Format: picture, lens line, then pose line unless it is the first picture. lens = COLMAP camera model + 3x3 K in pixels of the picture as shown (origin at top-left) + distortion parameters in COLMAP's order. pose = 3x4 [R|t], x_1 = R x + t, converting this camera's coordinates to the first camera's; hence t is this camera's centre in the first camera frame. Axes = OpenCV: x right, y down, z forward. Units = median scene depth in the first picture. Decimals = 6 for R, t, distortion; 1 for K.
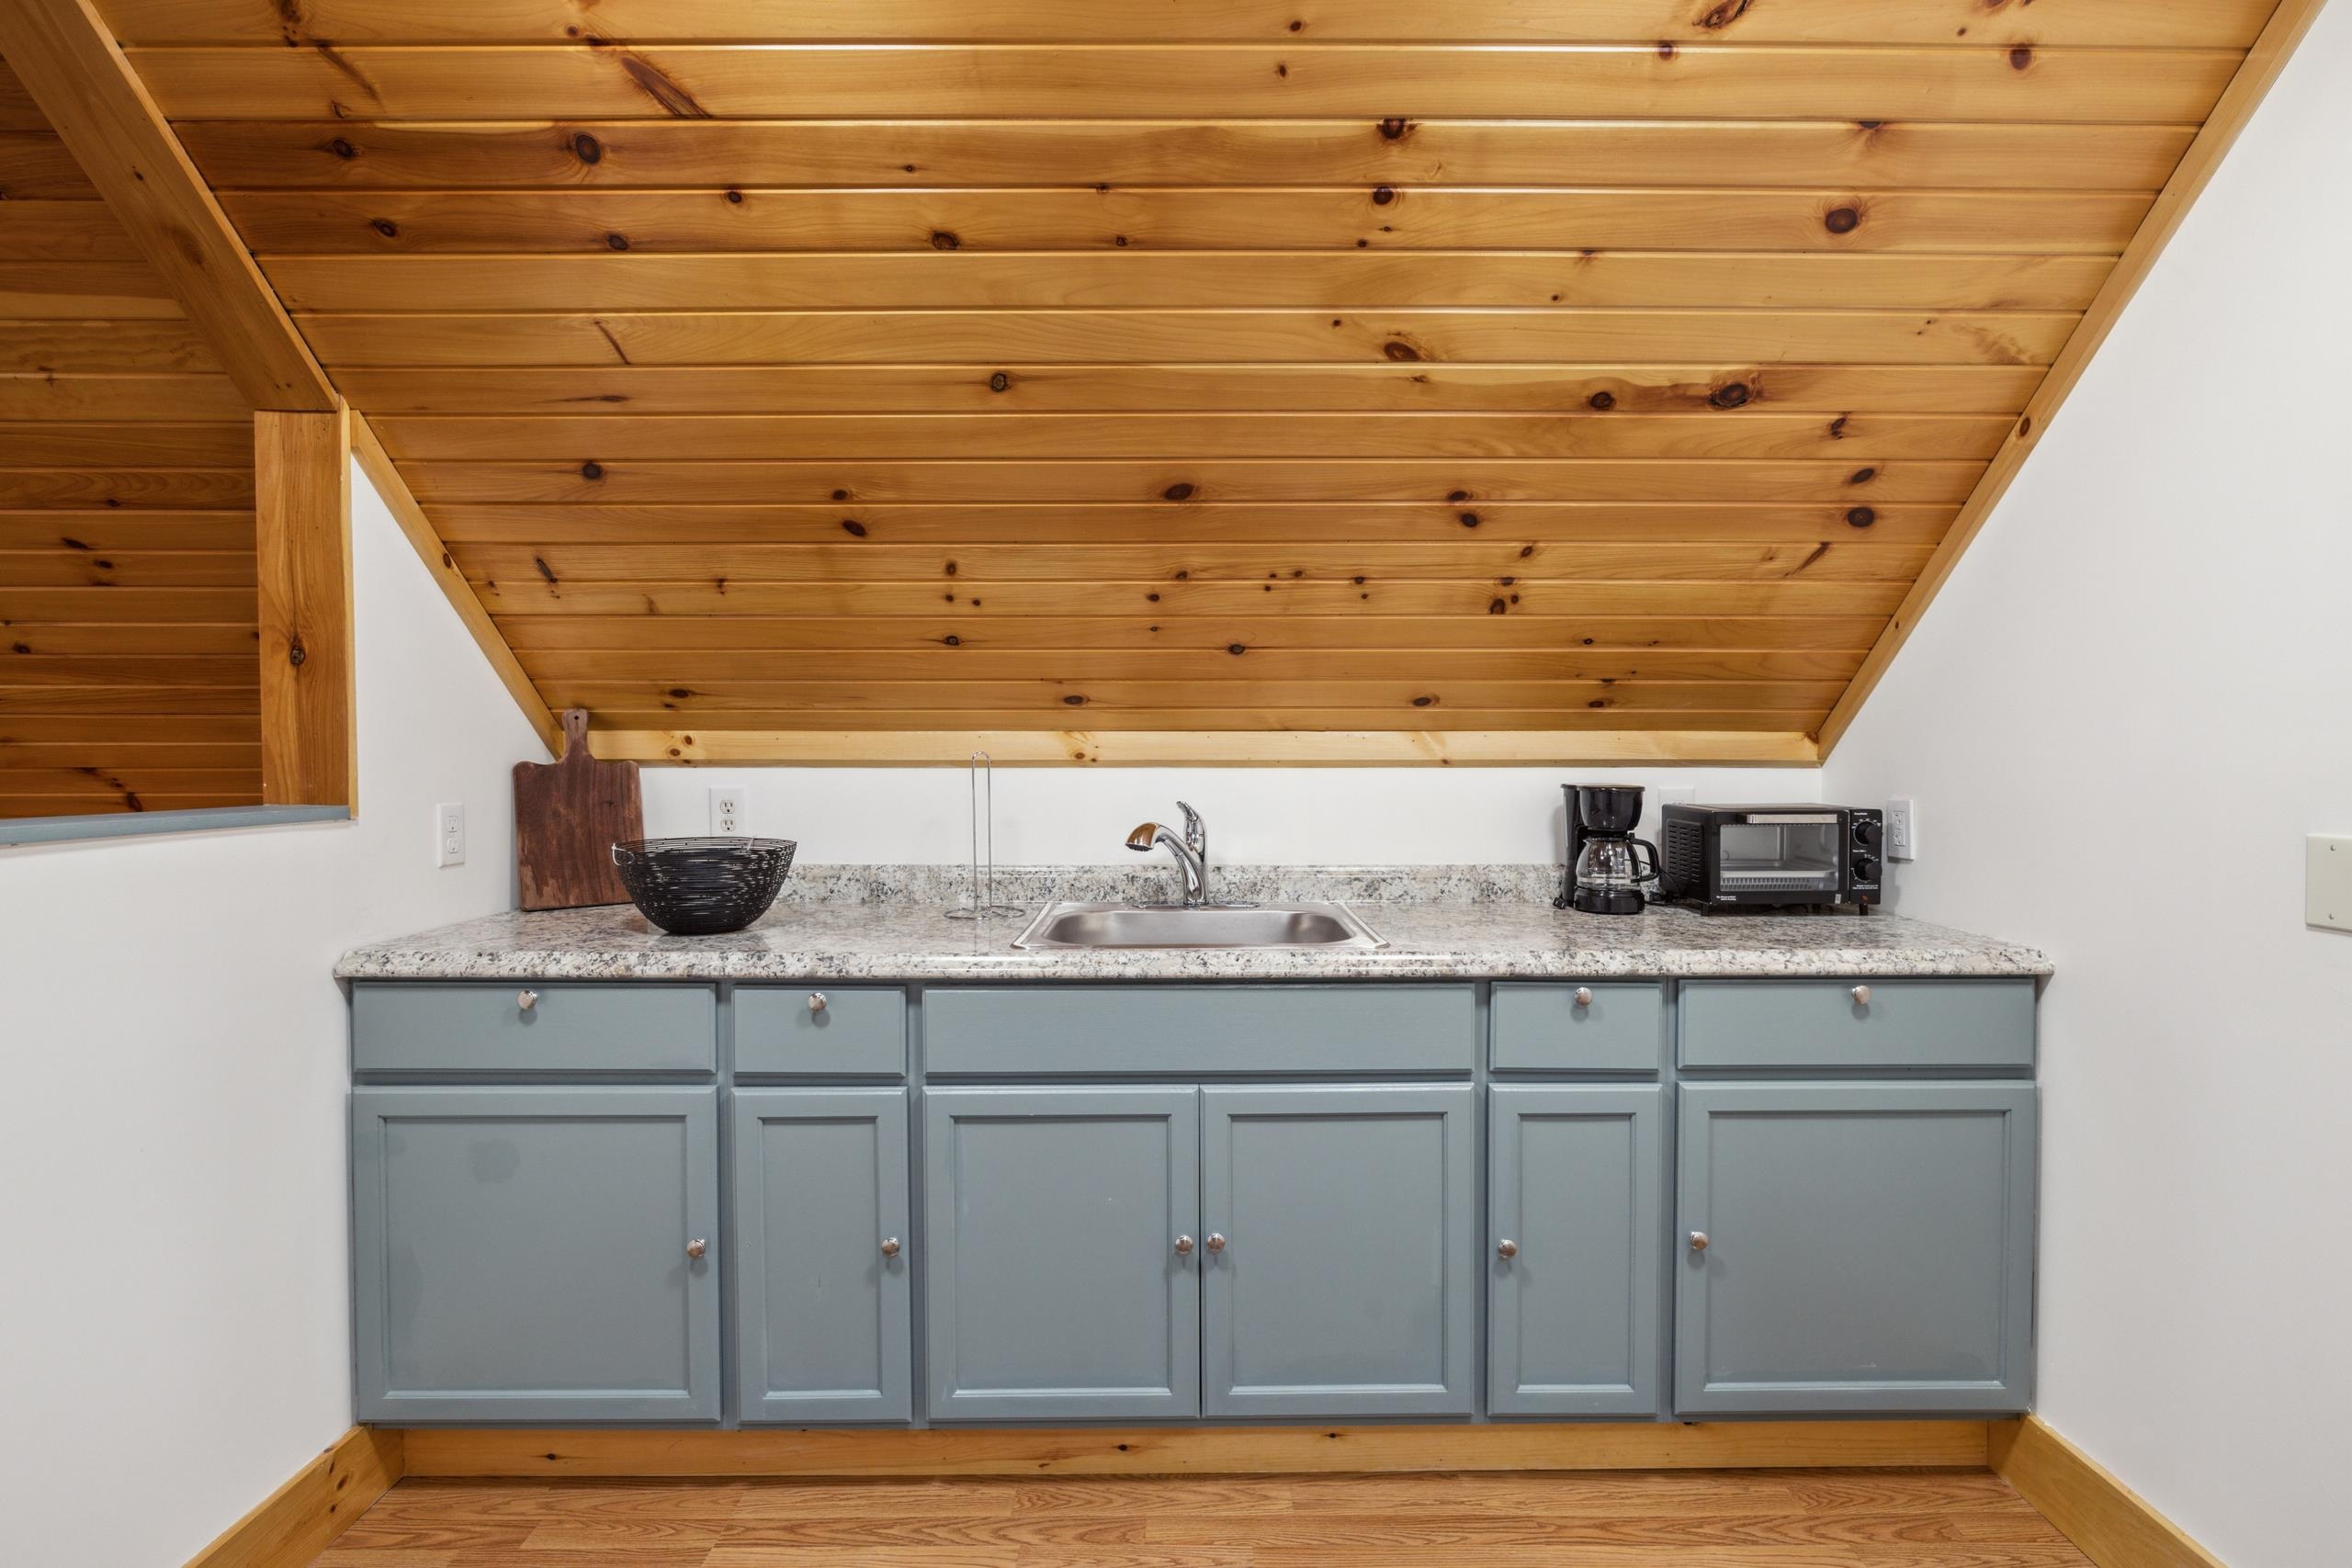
lens RADIAL K [[1108.0, 0, 1186.4], [0, 1108.0, 779.4], [0, 0, 1]] dist [-0.005570, 0.000293]
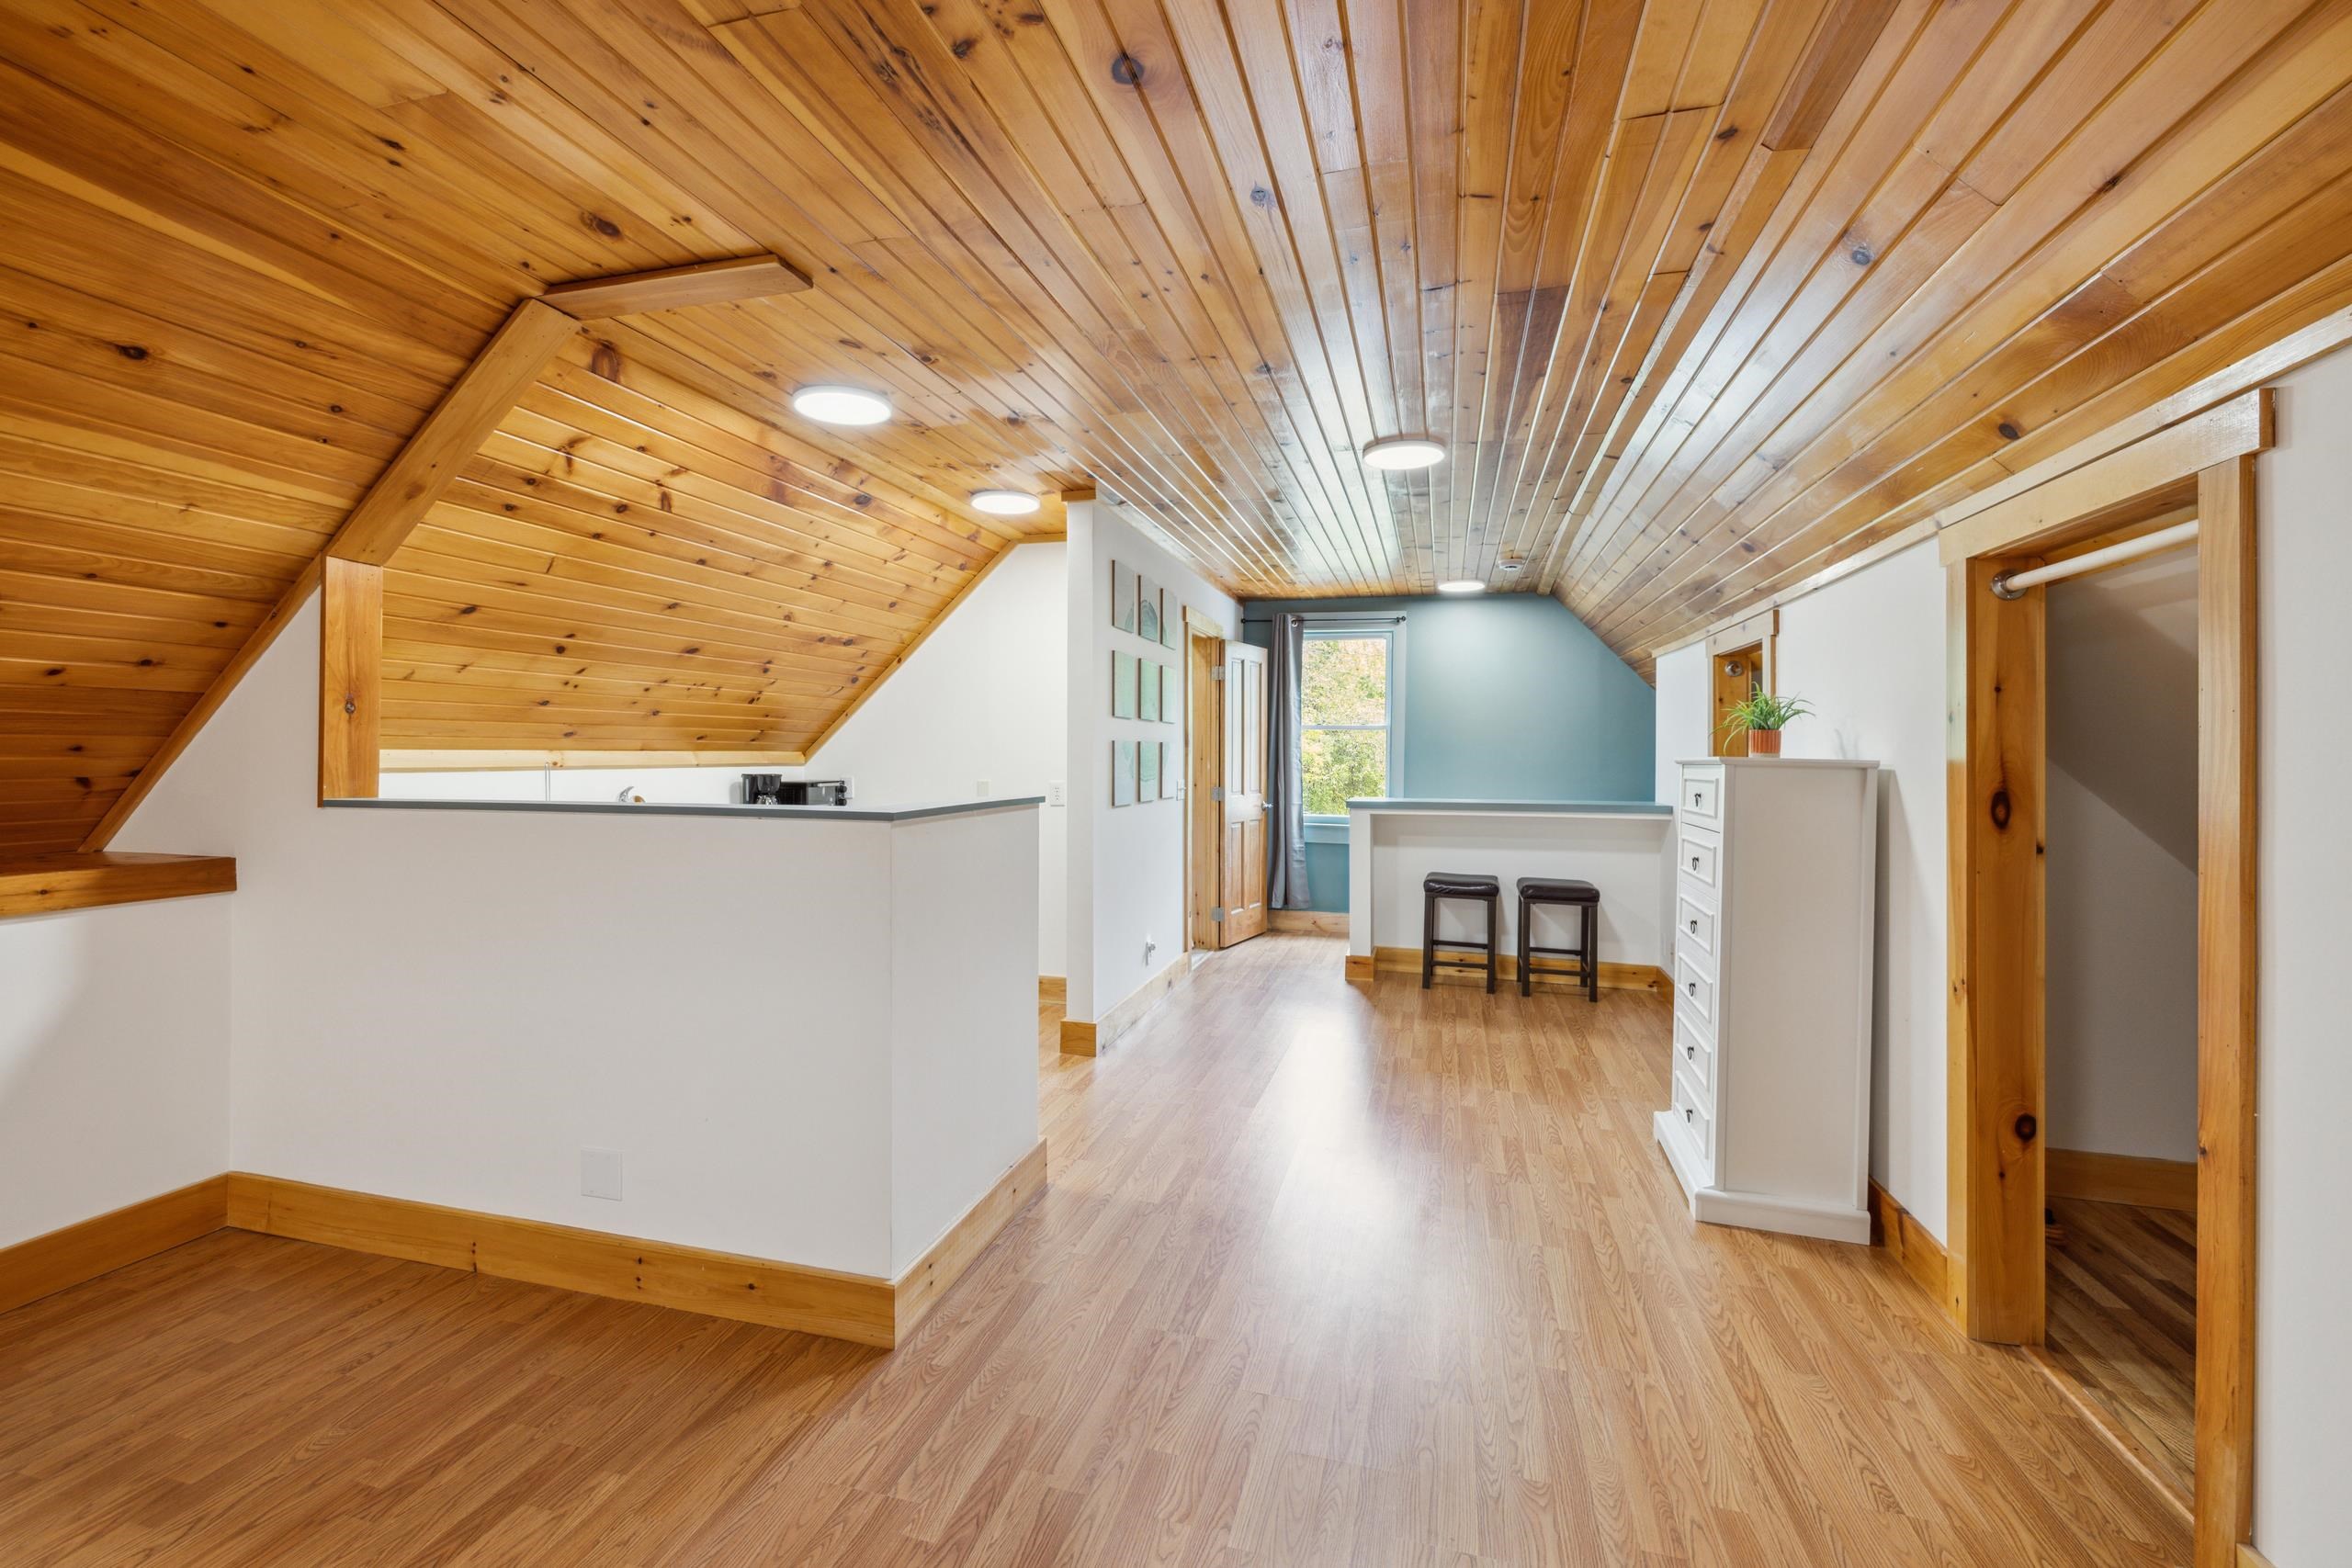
lens RADIAL K [[1002.5, 0, 1175.2], [0, 1002.5, 749.4], [0, 0, 1]] dist [0.000966, 0.000100]
pose [[0.265170, 0.004673, 0.964190, -1.874288], [0.019032, 0.999768, -0.010079, -0.011373], [-0.964014, 0.021024, 0.265019, -0.567076]]
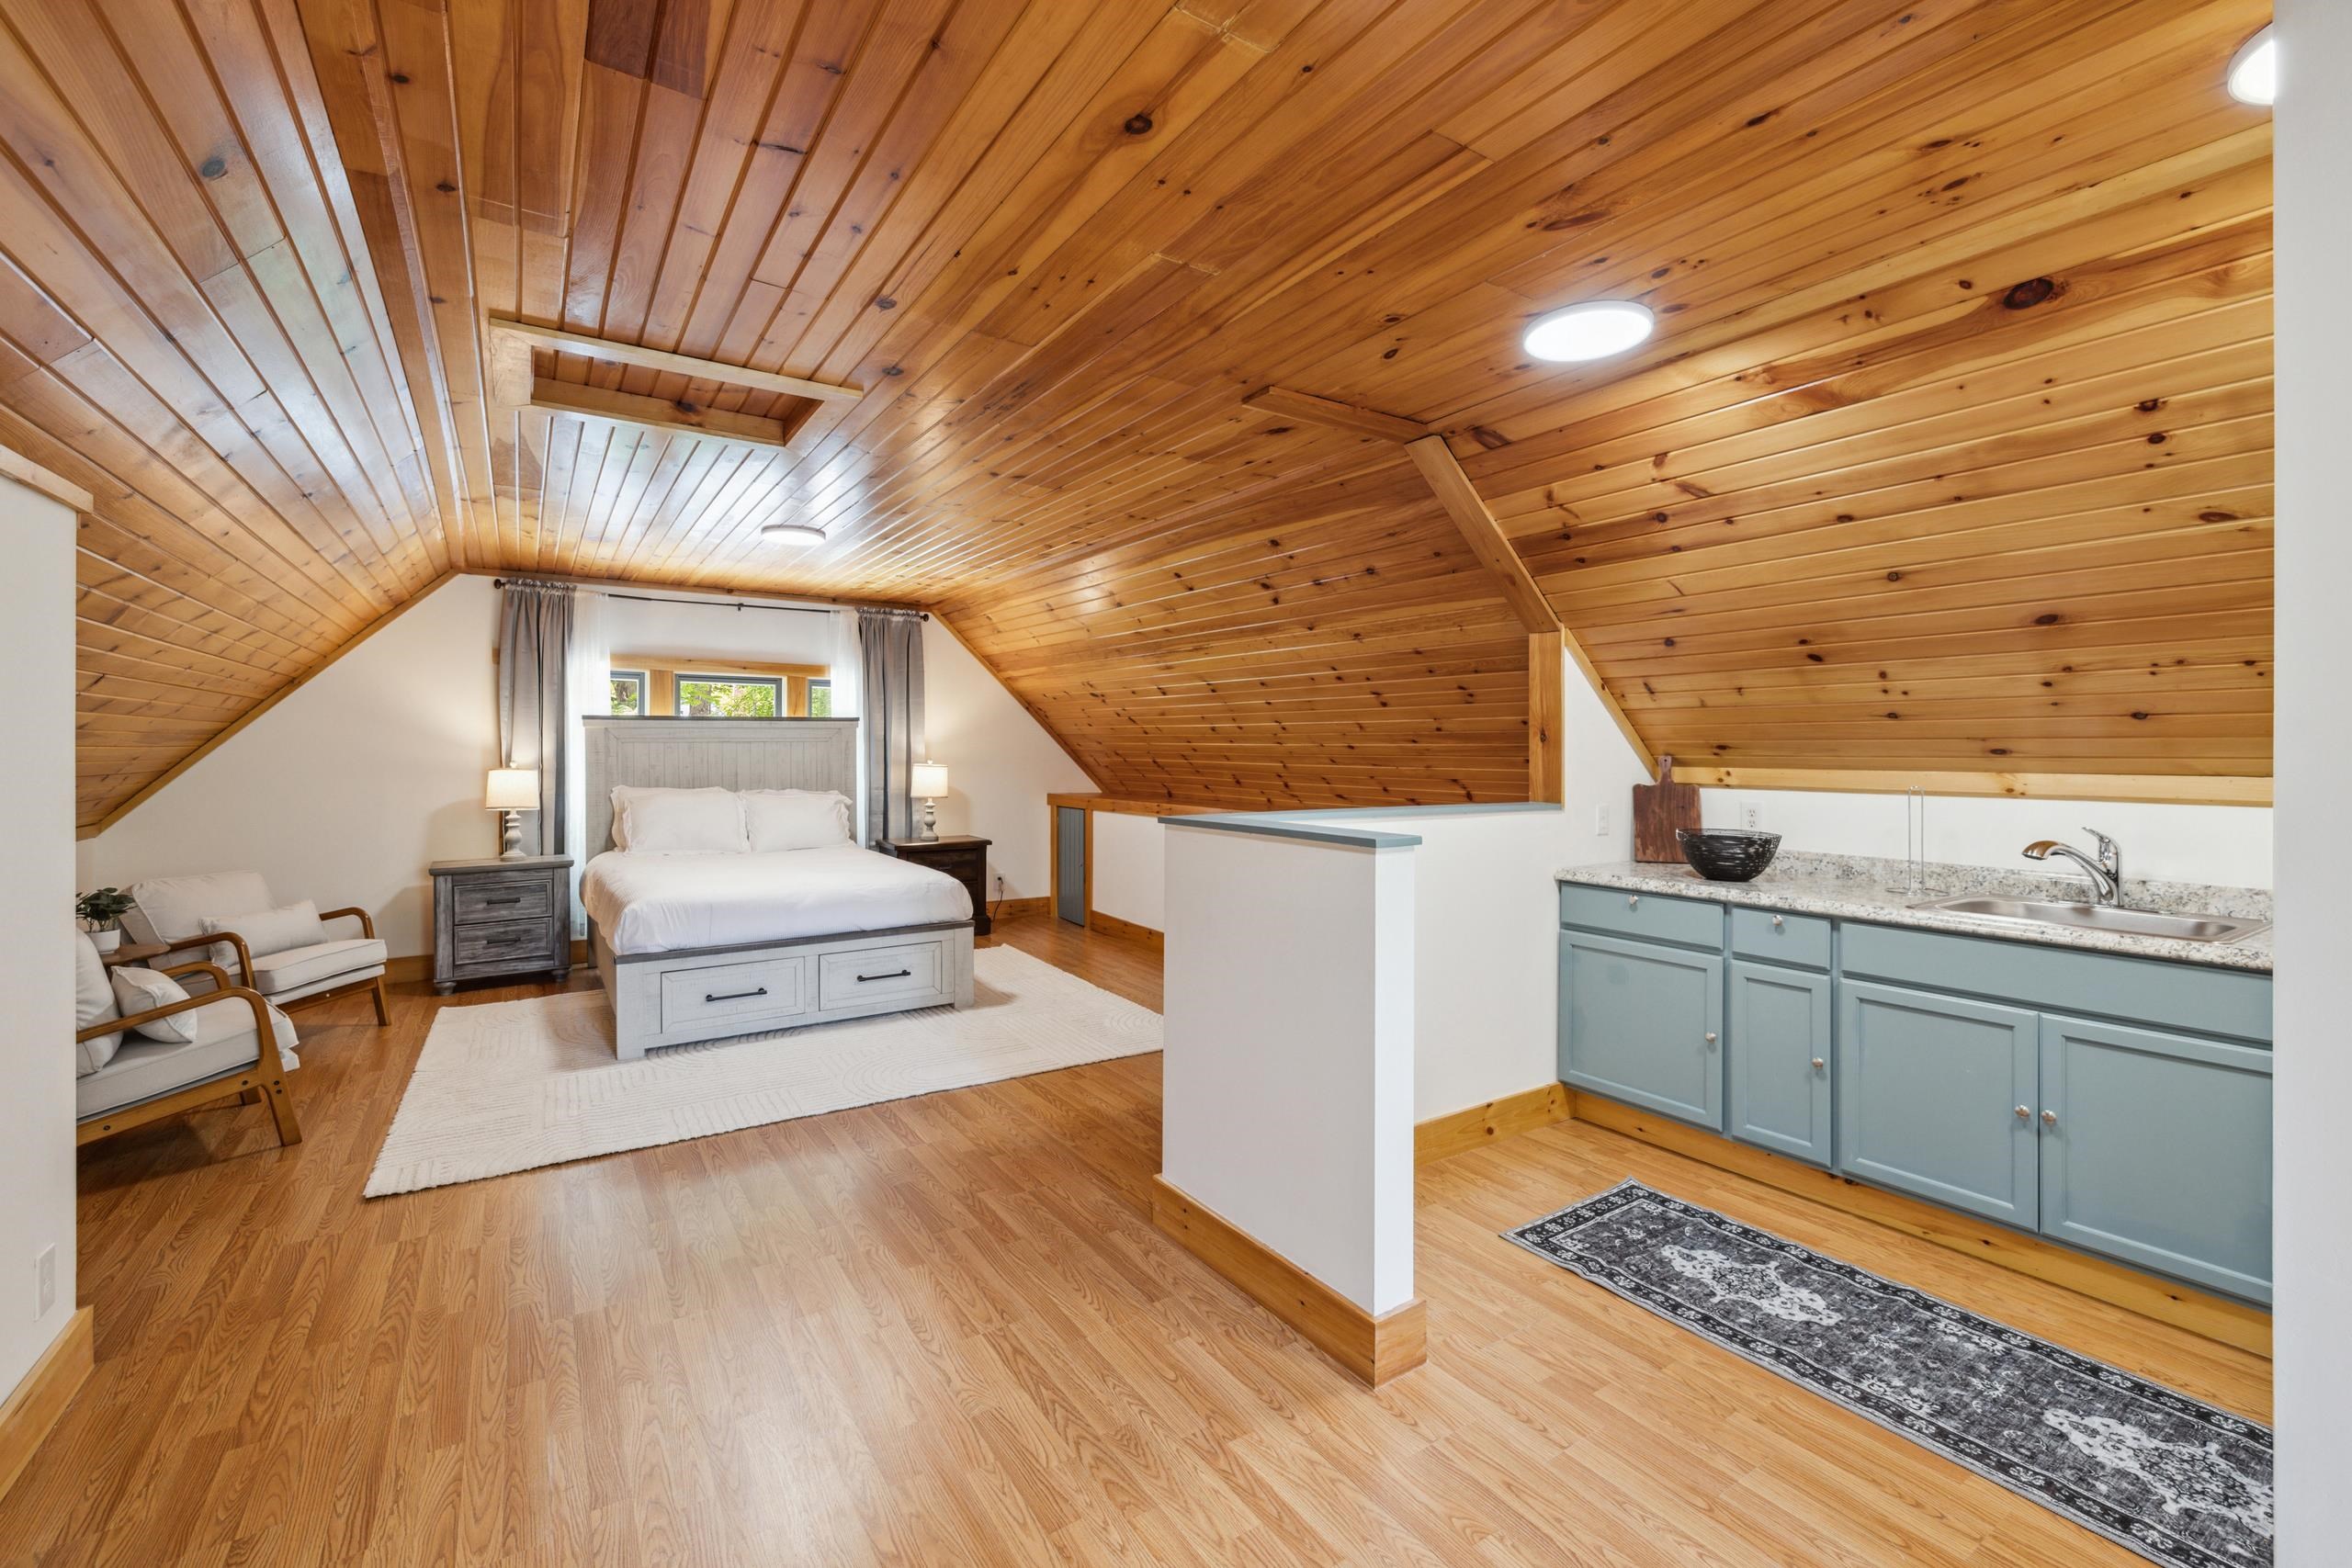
lens RADIAL K [[1002.5, 0, 1175.2], [0, 1002.5, 749.4], [0, 0, 1]] dist [0.000966, 0.000100]
pose [[0.542442, 0.001423, -0.840092, 0.520167], [-0.024734, 0.999592, -0.014277, -0.037834], [0.839729, 0.028523, 0.542256, -0.756187]]
